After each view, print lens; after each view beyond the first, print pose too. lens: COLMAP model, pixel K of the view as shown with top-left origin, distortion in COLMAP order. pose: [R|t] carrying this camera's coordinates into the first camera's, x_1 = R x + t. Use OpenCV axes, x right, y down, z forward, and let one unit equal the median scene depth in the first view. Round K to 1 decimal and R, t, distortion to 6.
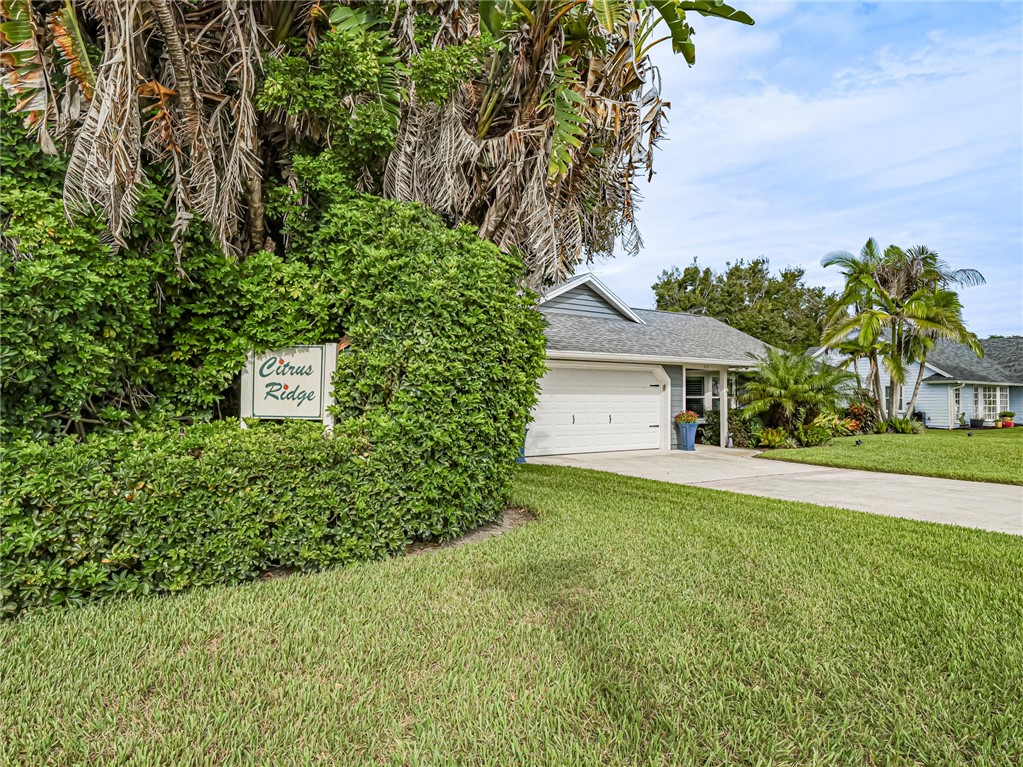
lens RADIAL K [[621.4, 0, 512.4], [0, 621.4, 378.6], [0, 0, 1]] dist [-0.007564, -0.005157]
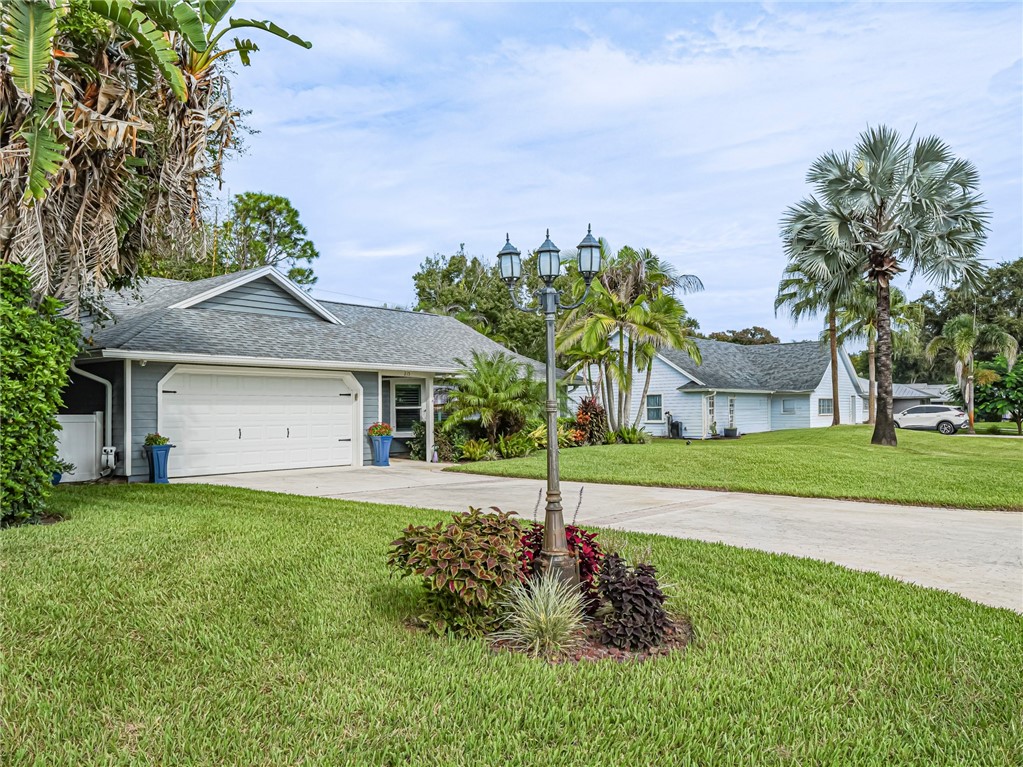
lens RADIAL K [[792.1, 0, 511.0], [0, 792.1, 392.4], [0, 0, 1]] dist [-0.028979, 0.013487]
pose [[0.959762, -0.002971, 0.280799, 0.116088], [0.001090, 0.999976, 0.006856, 0.000434], [-0.280813, -0.006274, 0.959742, -0.131754]]
